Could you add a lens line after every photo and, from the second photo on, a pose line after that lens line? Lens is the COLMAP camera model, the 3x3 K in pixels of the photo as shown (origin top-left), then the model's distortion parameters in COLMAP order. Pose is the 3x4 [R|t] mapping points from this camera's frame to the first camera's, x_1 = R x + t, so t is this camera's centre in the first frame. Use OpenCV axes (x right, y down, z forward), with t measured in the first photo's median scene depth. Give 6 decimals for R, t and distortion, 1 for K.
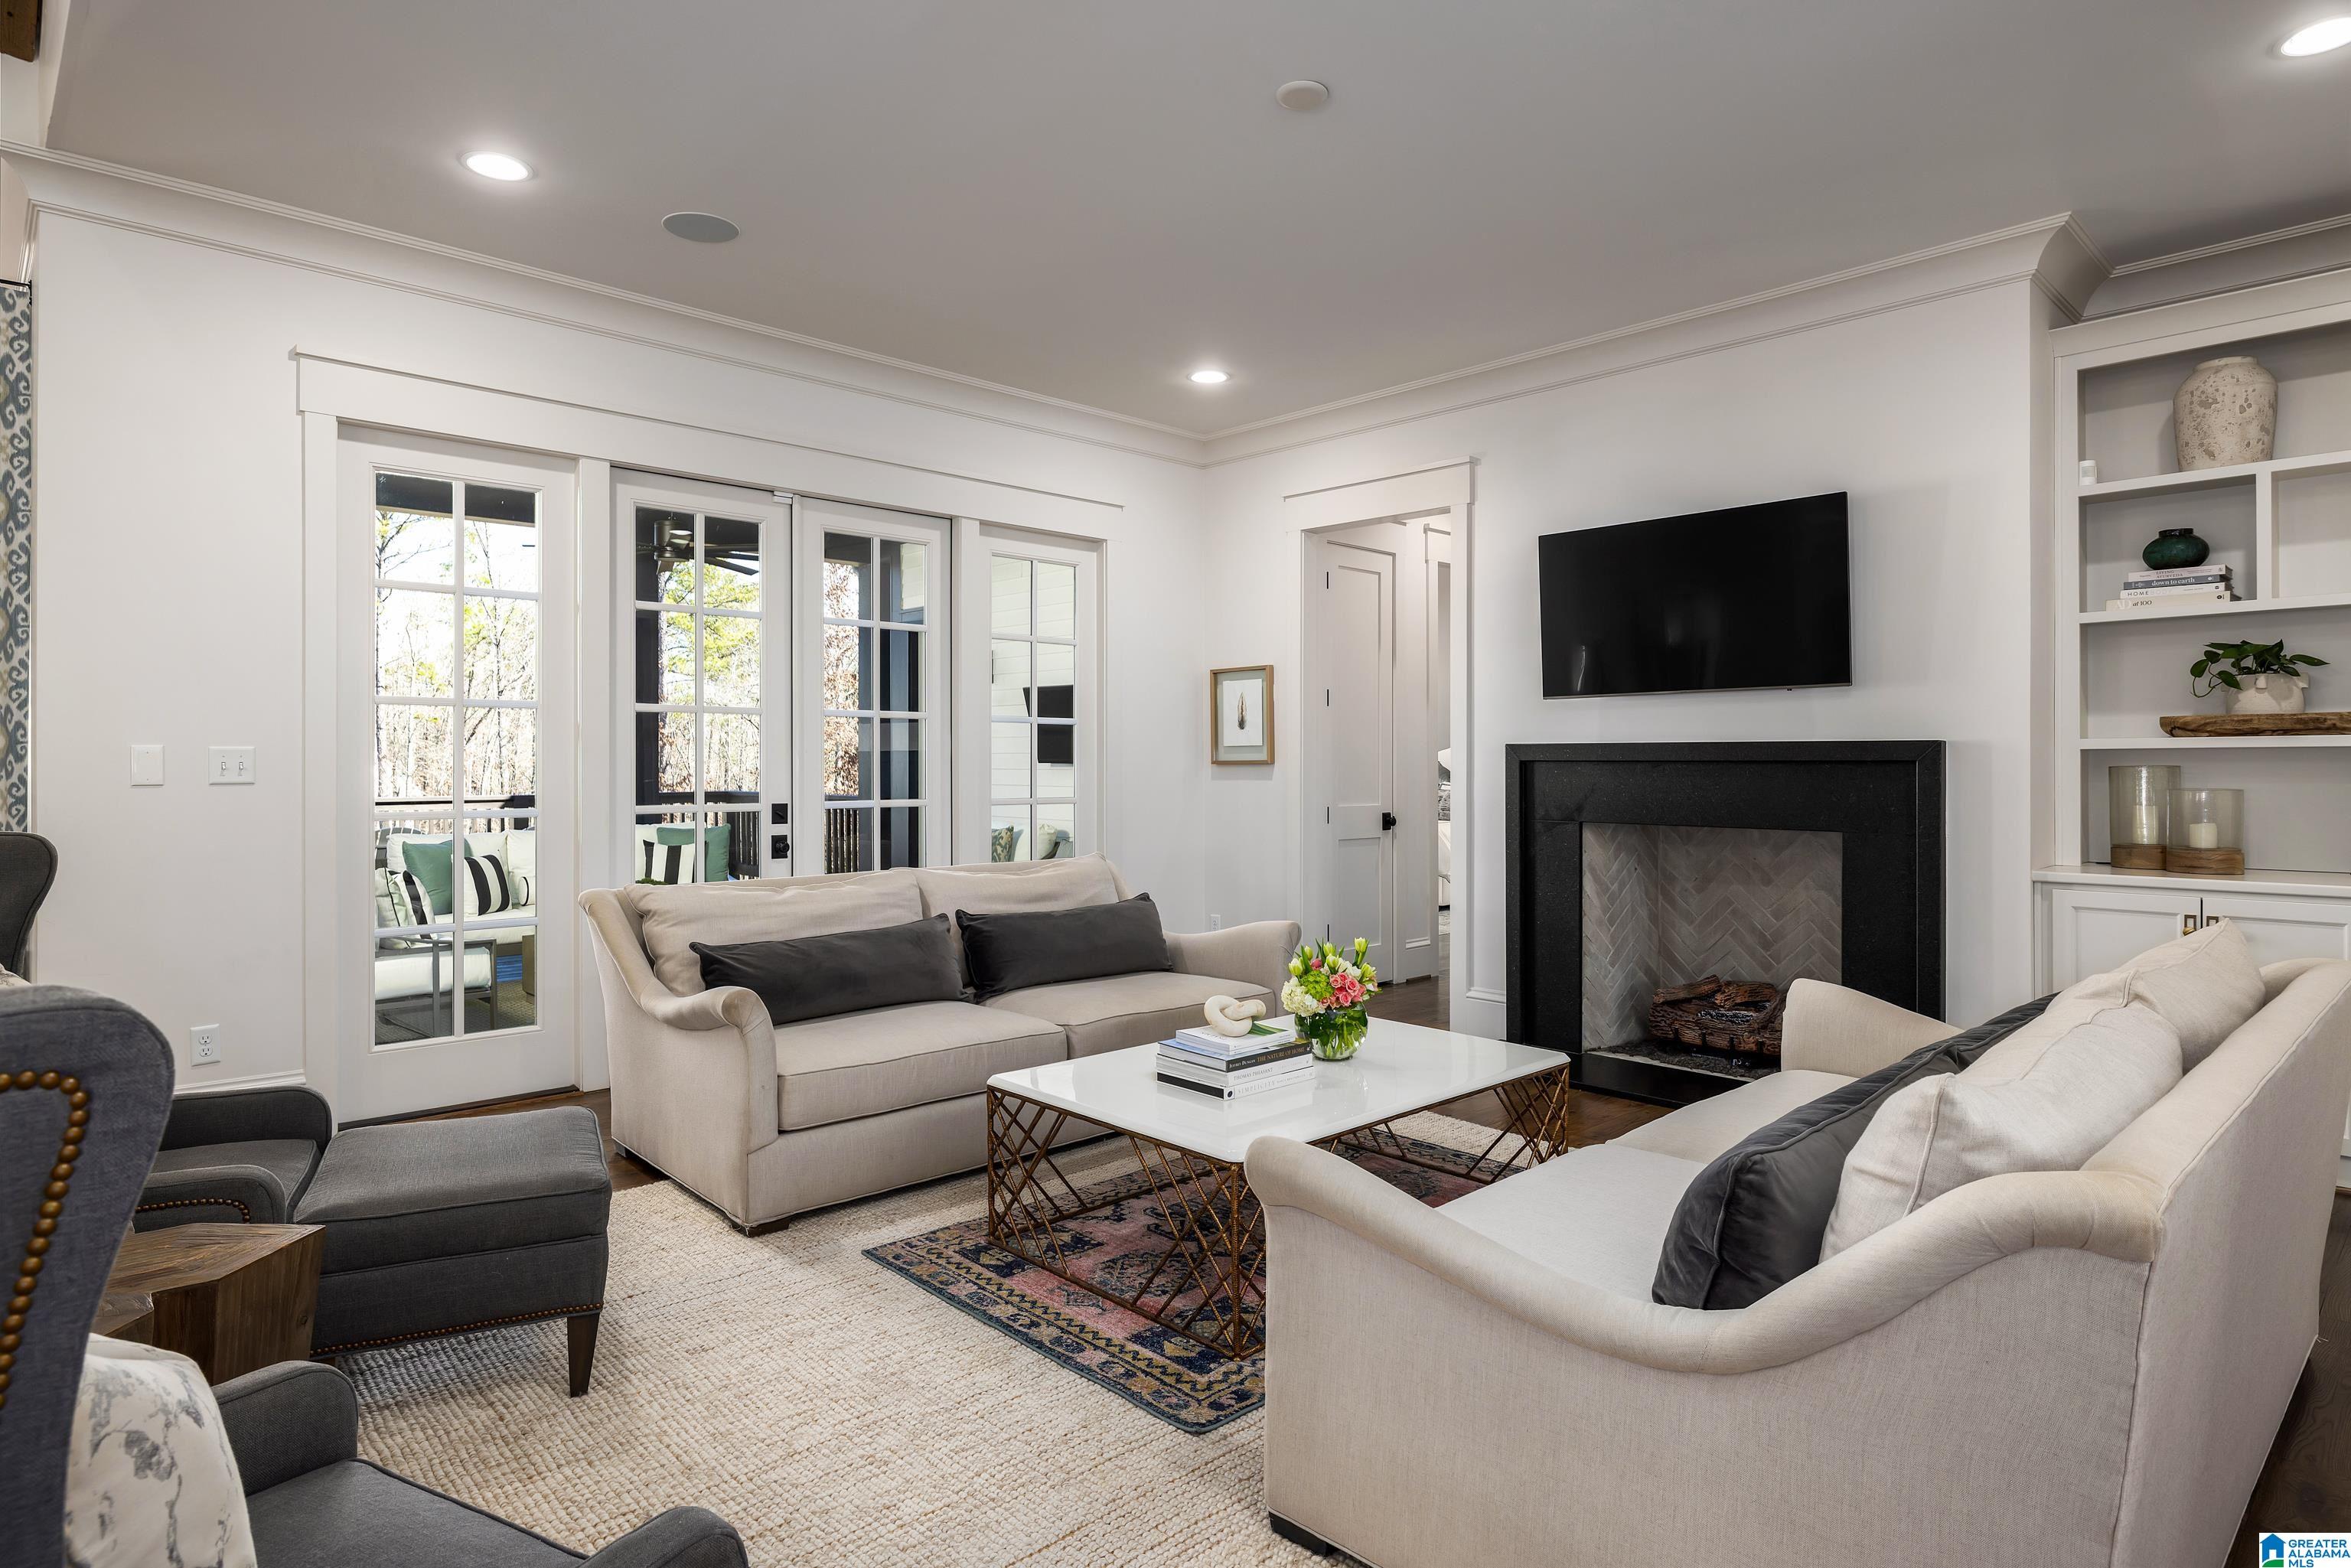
lens RADIAL K [[1293.3, 0, 1160.7], [0, 1293.3, 764.3], [0, 0, 1]] dist [0.000599, 0.000272]
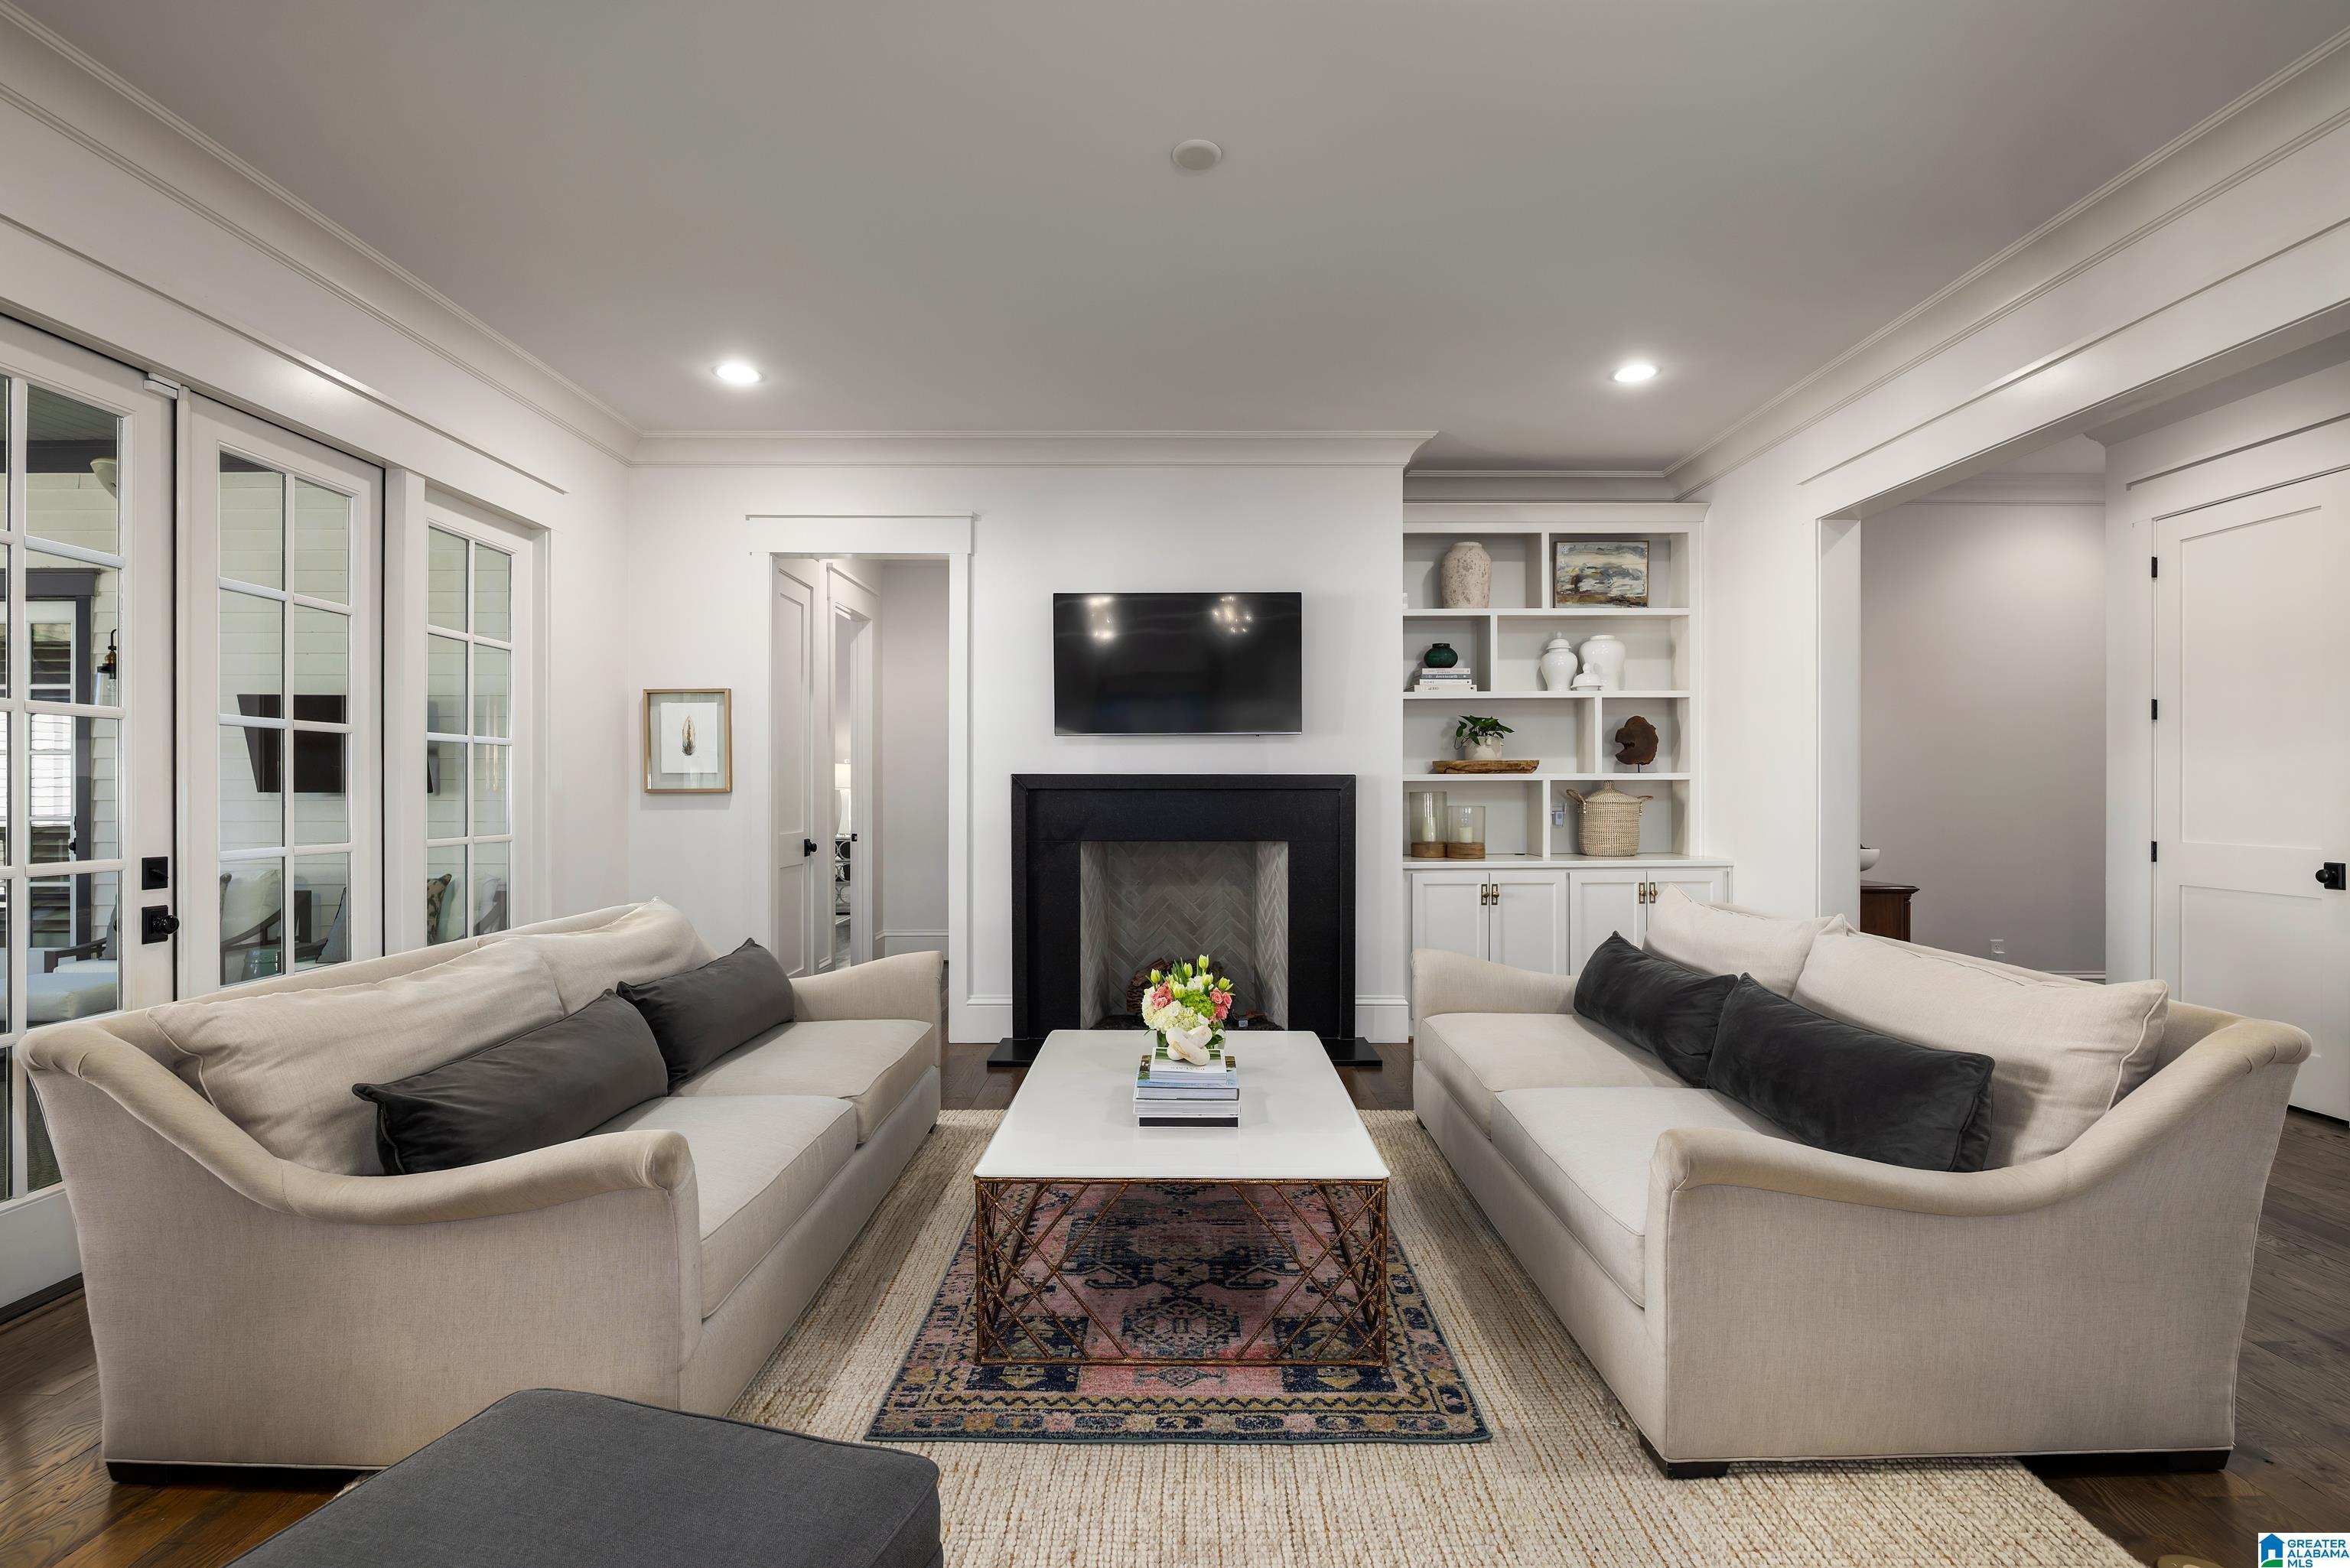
lens RADIAL K [[1095.5, 0, 1179.4], [0, 1095.5, 792.1], [0, 0, 1]] dist [-0.009559, 0.000182]
pose [[0.683210, -0.004131, 0.730210, -0.404179], [0.002242, 0.999991, 0.003560, -0.003794], [-0.730218, -0.000795, 0.683213, 0.300963]]
